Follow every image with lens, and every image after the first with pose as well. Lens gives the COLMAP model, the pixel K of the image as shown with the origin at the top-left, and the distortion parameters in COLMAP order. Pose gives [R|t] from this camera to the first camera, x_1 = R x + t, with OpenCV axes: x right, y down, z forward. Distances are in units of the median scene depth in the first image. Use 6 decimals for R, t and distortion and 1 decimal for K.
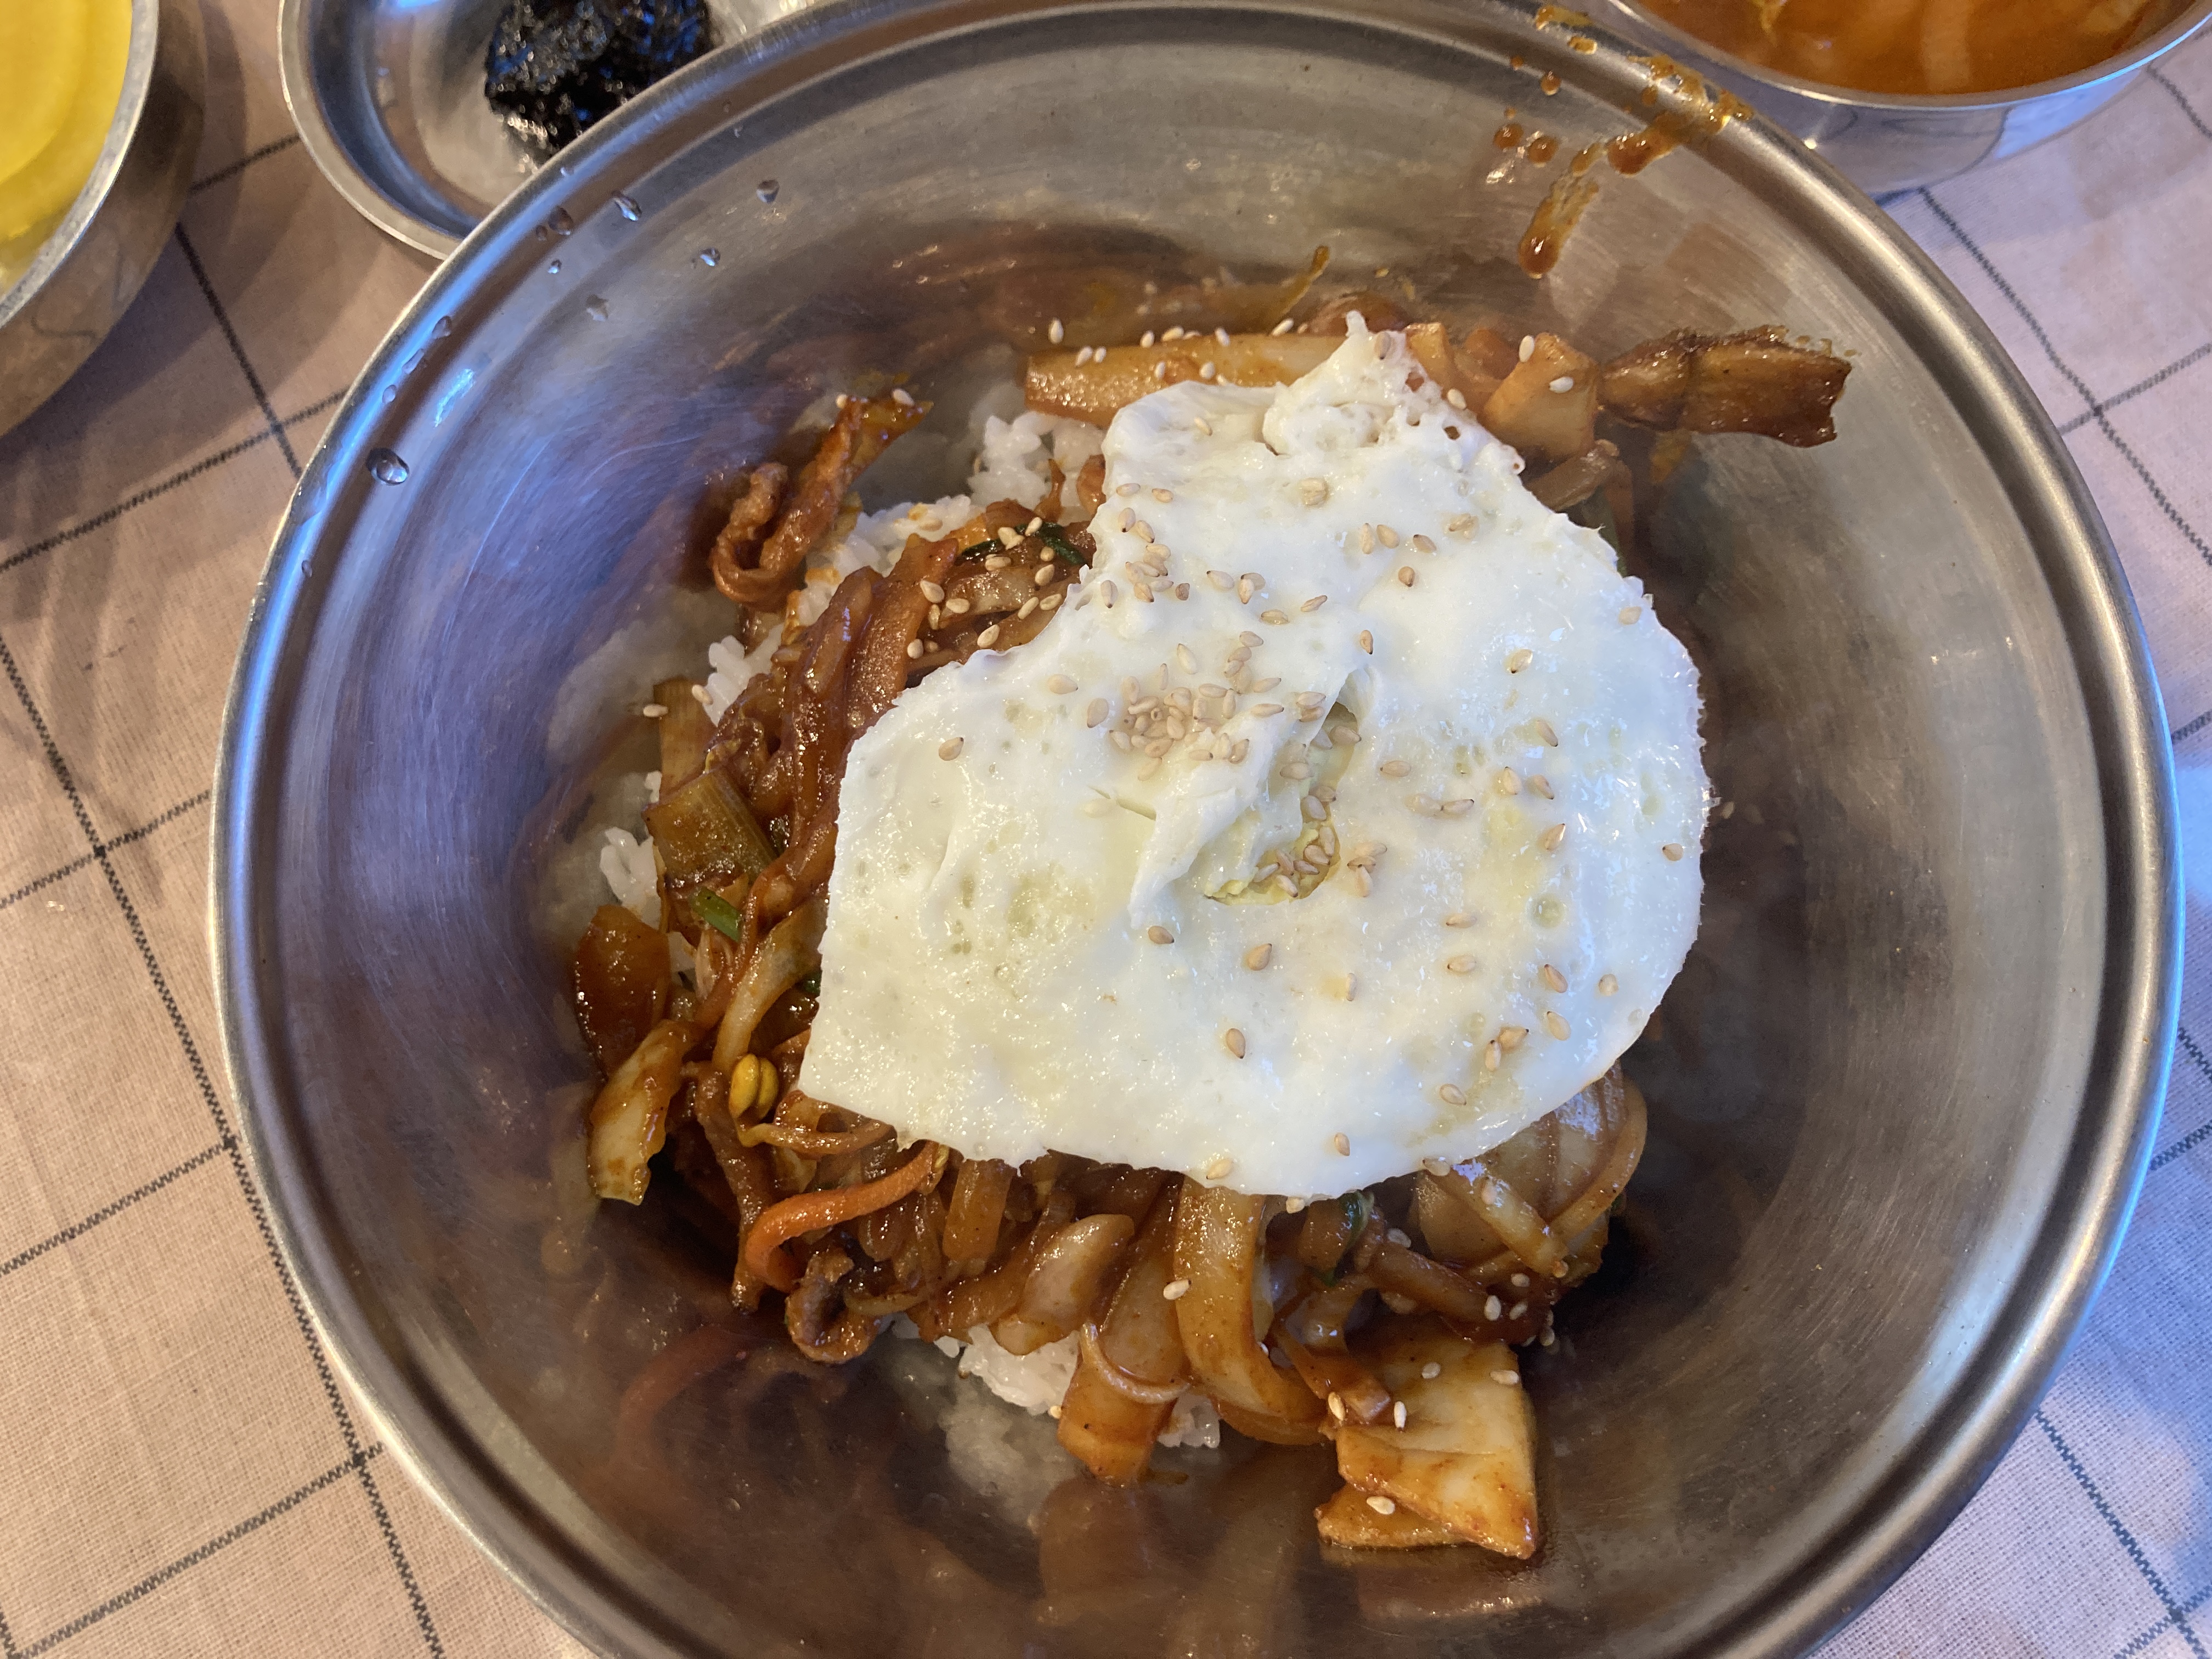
lens RADIAL K [[1803.5, 0, 1106.0], [0, 1803.5, 829.5], [0, 0, 1]] dist [-0.005265, 0.055647]
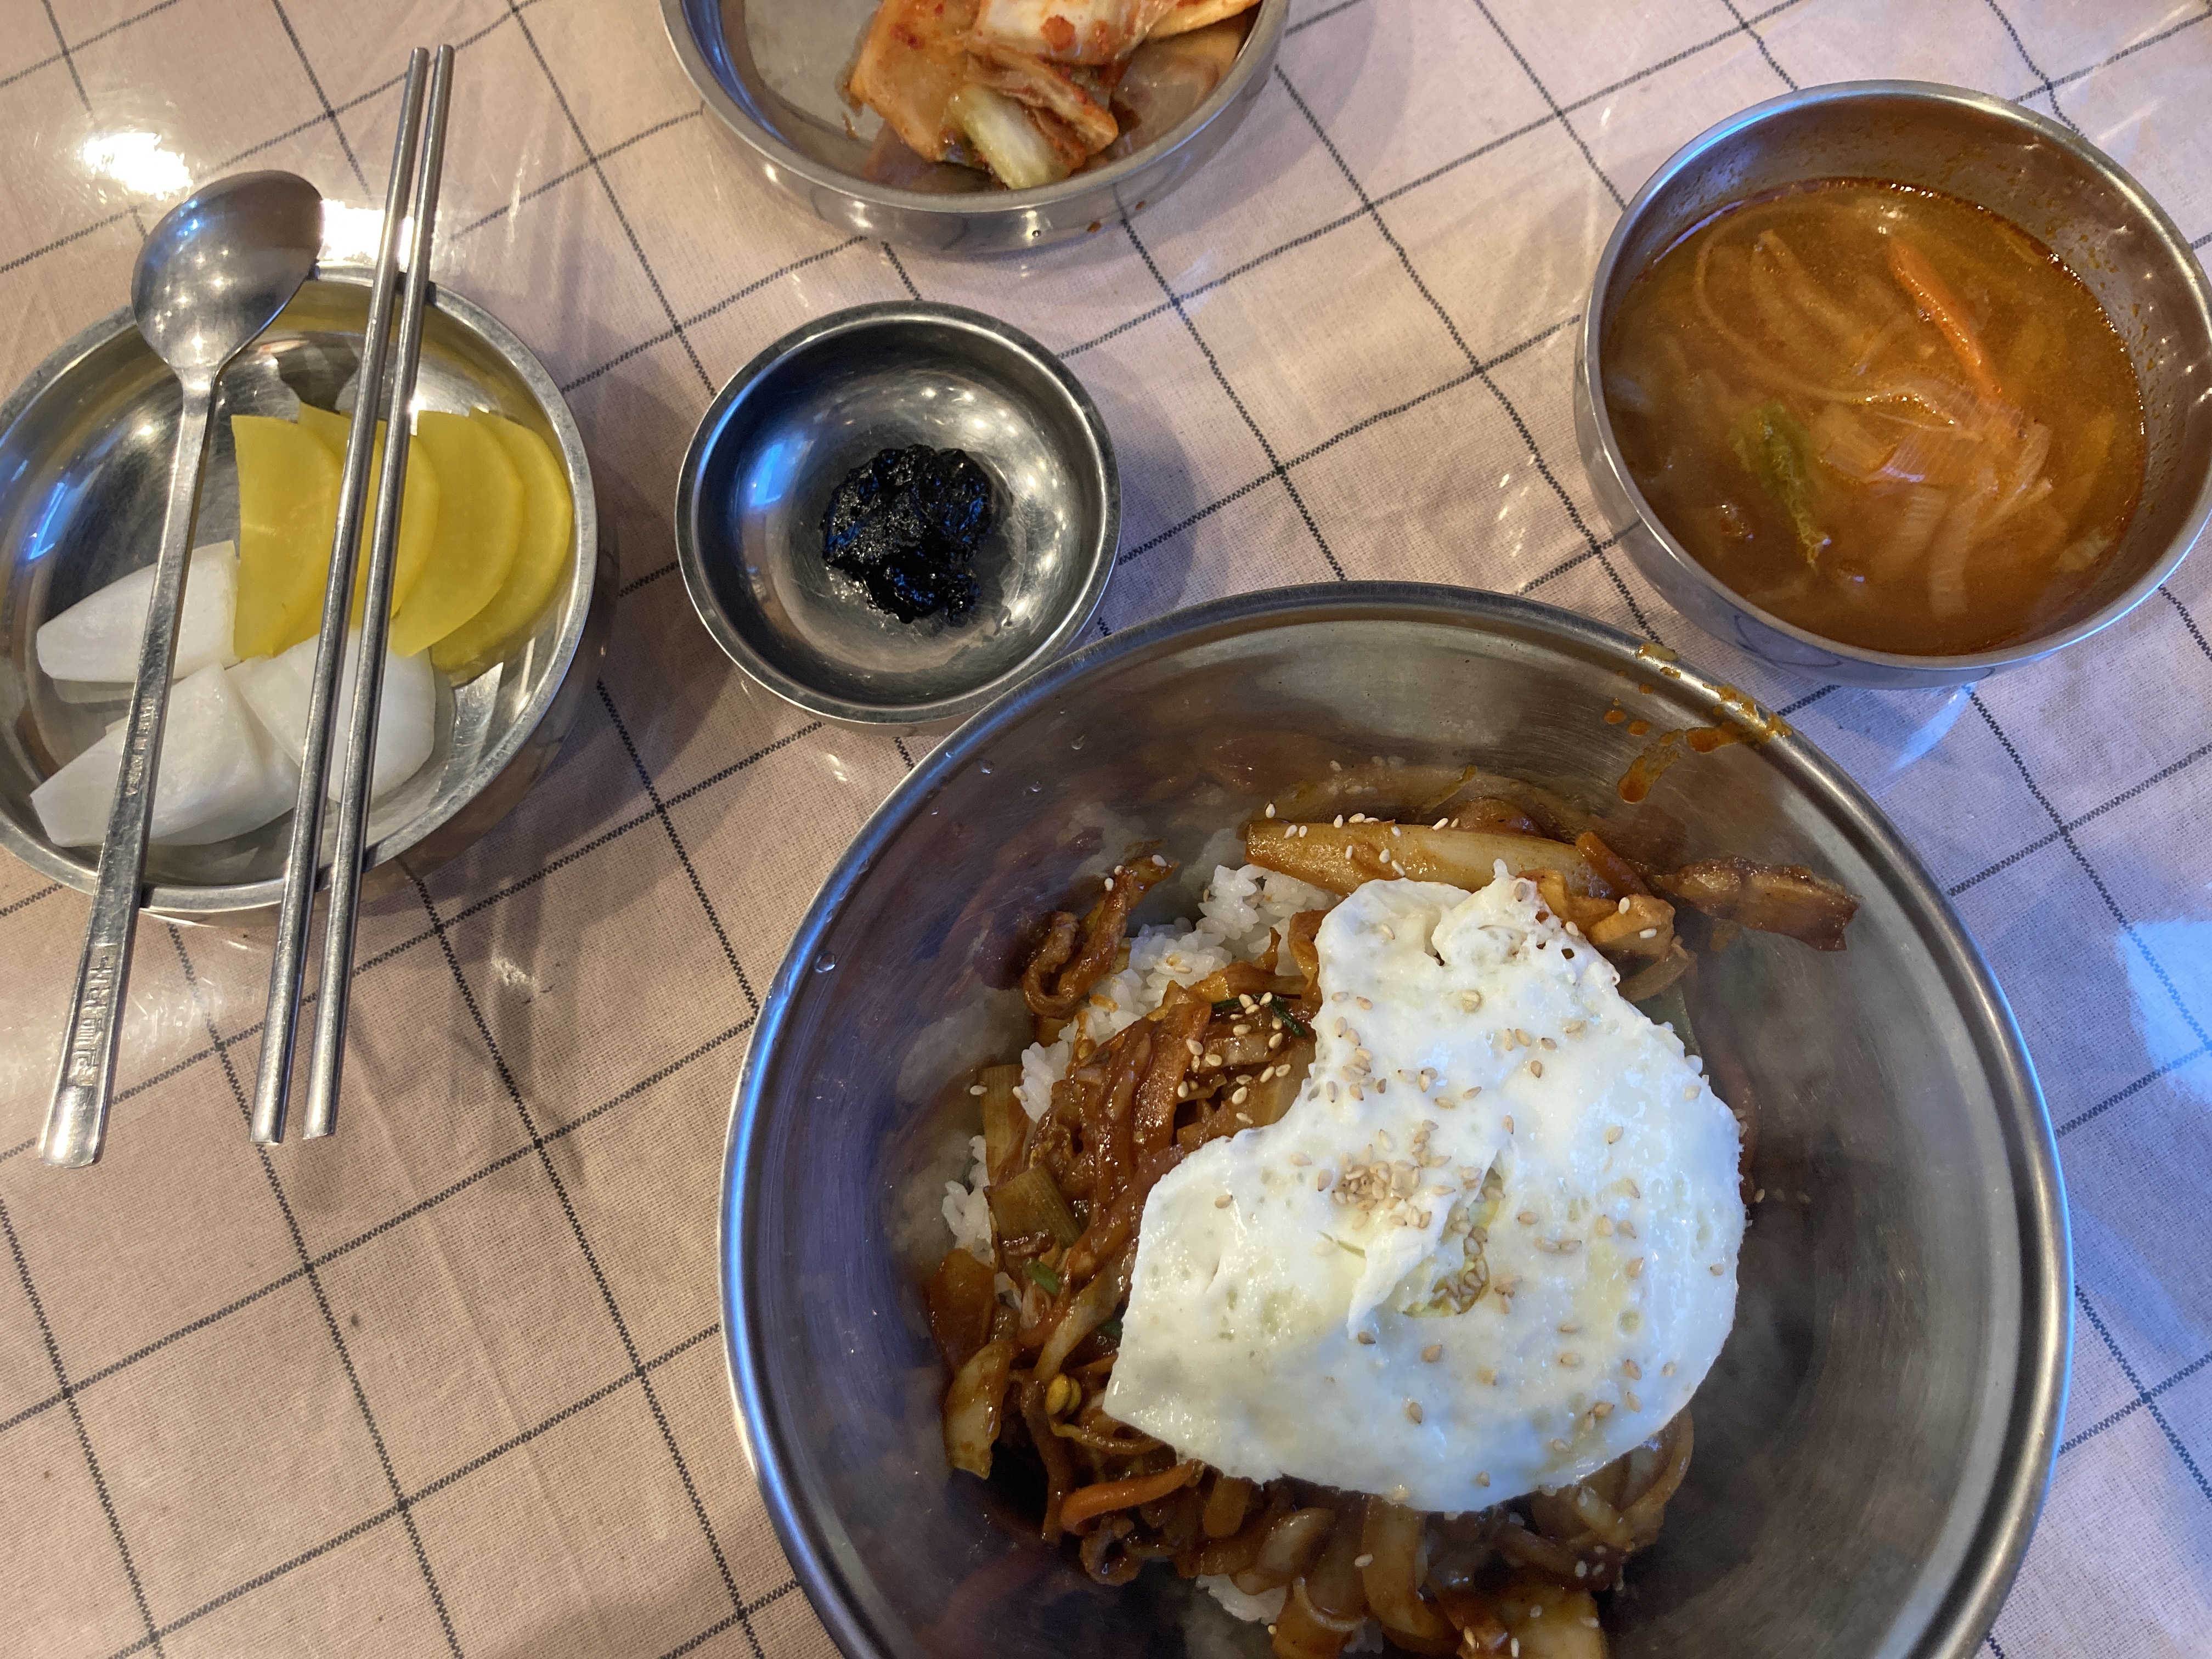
lens RADIAL K [[1826.6, 0, 1100.3], [0, 1826.6, 783.6], [0, 0, 1]] dist [0.081395, -0.148544]
pose [[0.999510, 0.023637, -0.020536, -0.148708], [-0.023034, 0.999310, 0.029124, -0.386057], [0.021210, -0.028636, 0.999365, -0.443888]]
